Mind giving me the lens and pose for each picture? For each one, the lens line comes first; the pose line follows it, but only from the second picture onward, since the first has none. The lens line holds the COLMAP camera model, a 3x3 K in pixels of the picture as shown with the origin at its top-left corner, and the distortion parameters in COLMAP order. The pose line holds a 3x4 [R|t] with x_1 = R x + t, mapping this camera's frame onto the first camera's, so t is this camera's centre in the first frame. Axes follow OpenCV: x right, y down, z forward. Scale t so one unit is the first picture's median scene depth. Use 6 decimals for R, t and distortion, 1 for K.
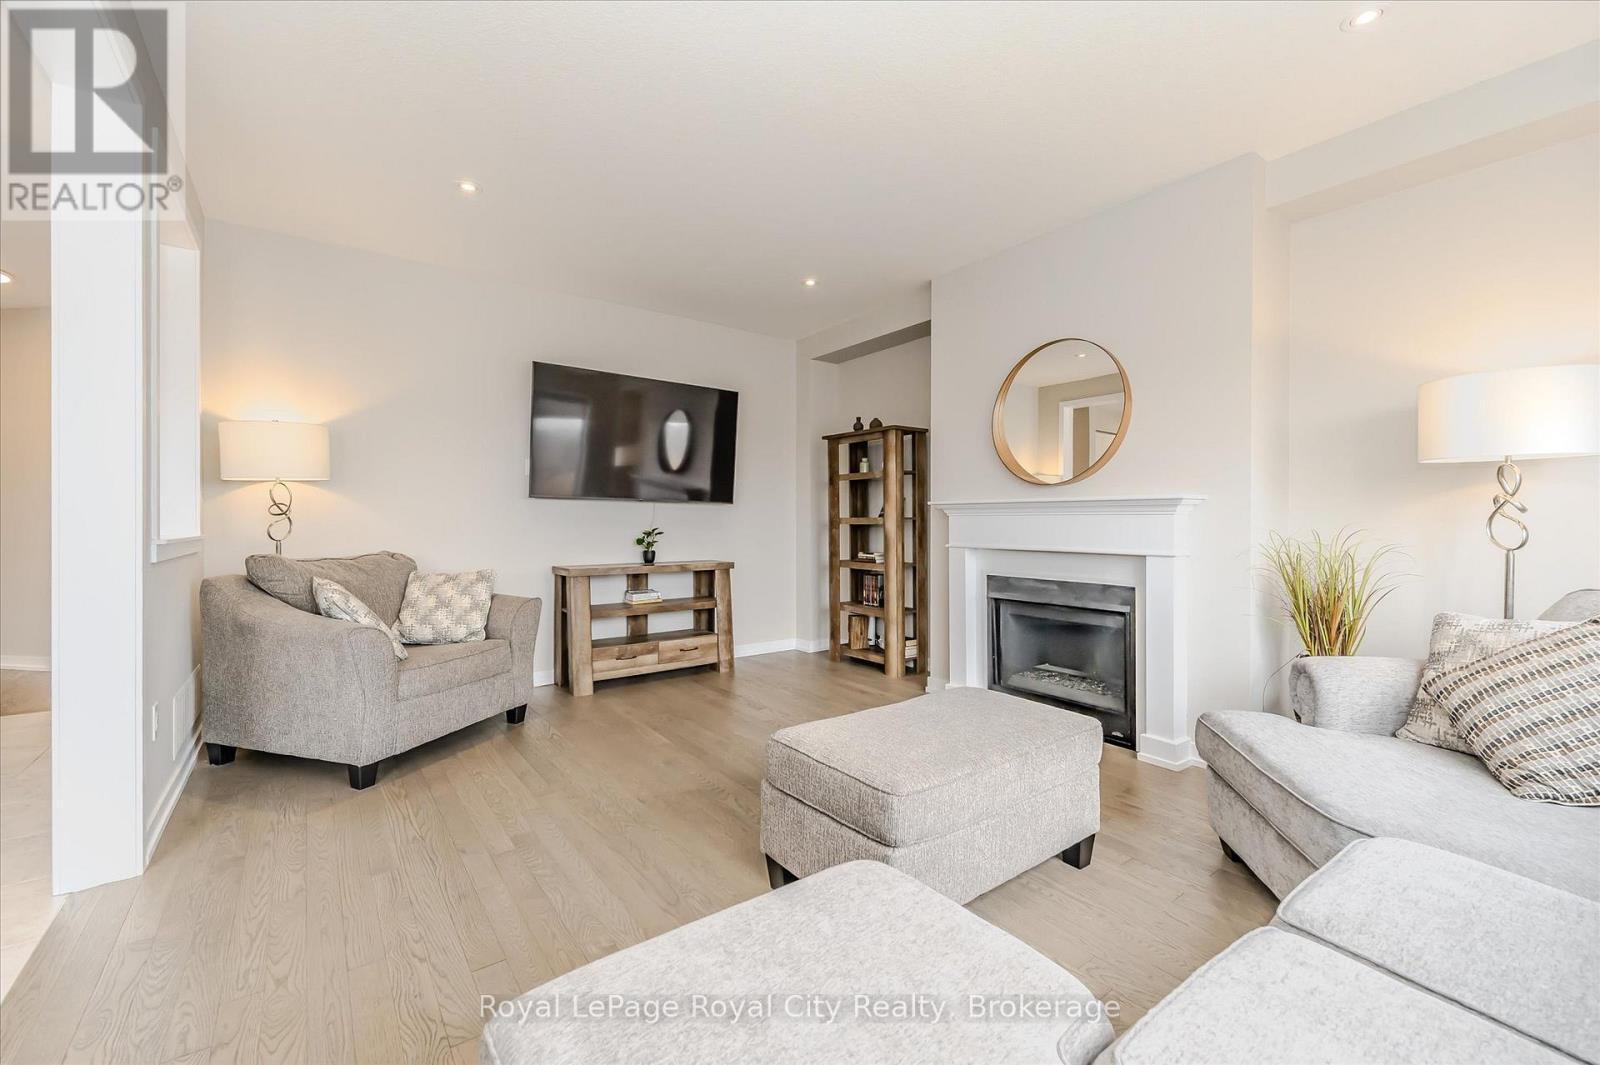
lens RADIAL K [[668.6, 0, 800.8], [0, 668.6, 517.7], [0, 0, 1]] dist [0.019305, -0.002227]
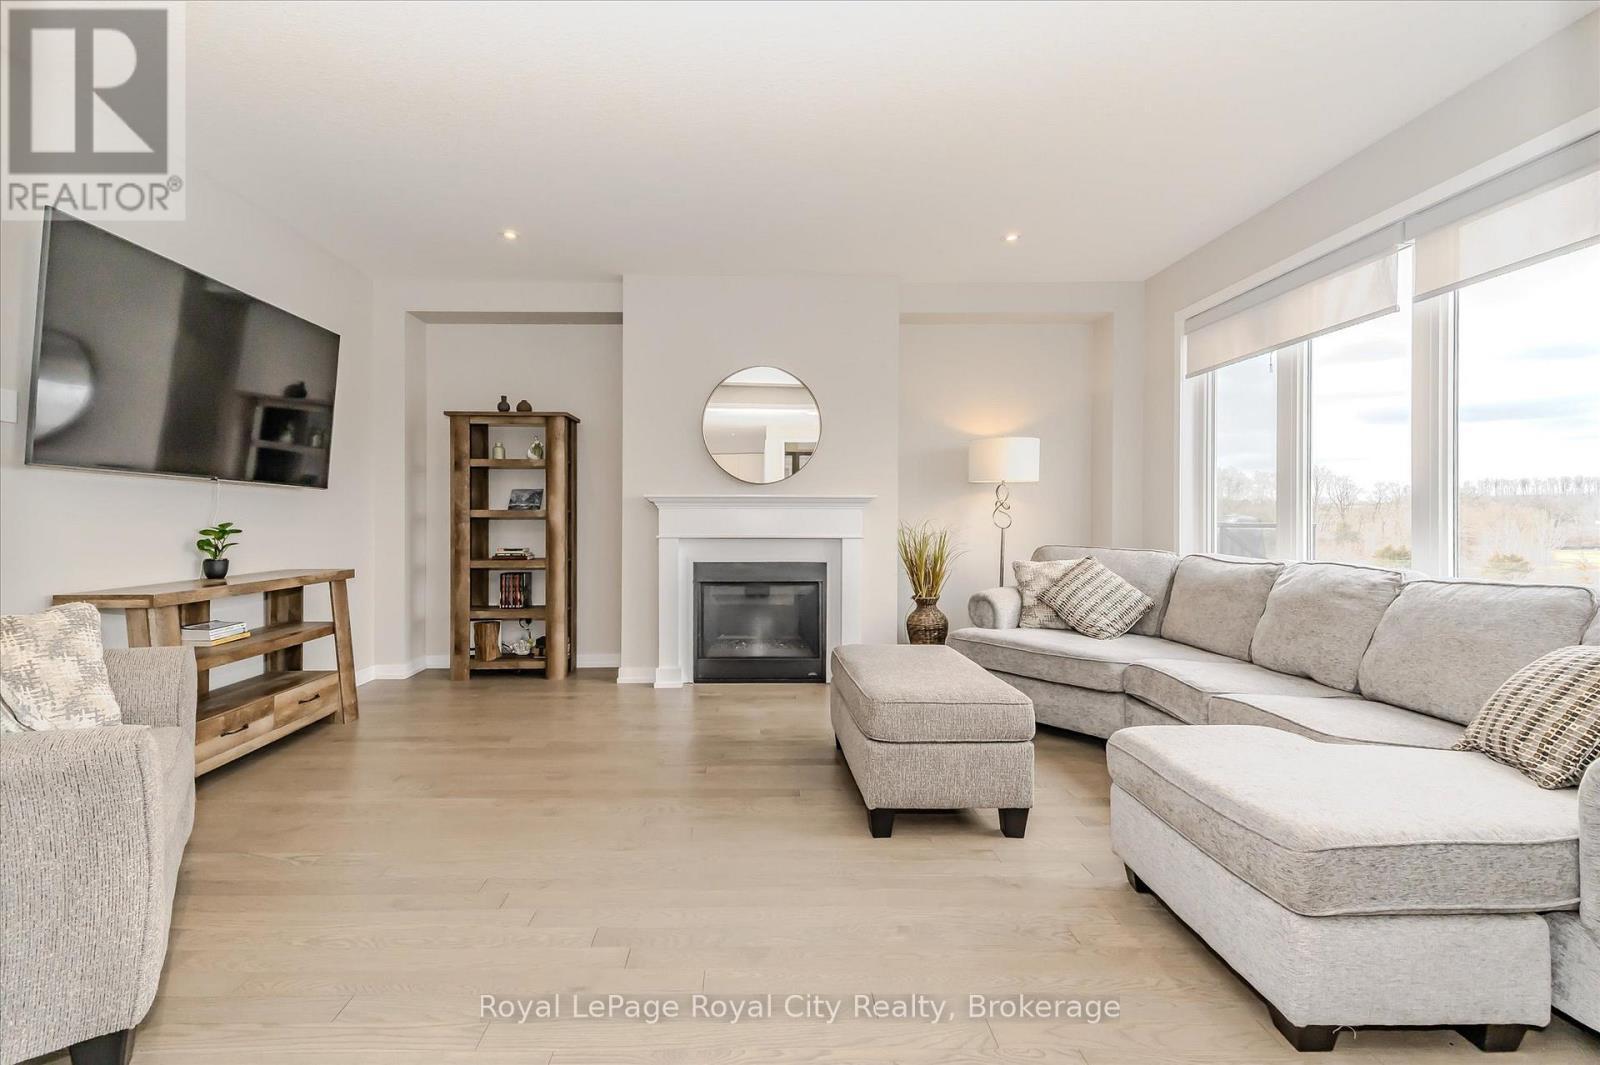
lens RADIAL K [[668.6, 0, 760.3], [0, 668.6, 519.5], [0, 0, 1]] dist [0.019305, -0.002227]
pose [[0.589140, -0.002698, 0.808027, -0.441330], [-0.002645, 0.999983, 0.005267, 0.006905], [-0.808027, -0.005240, 0.589123, 0.209950]]
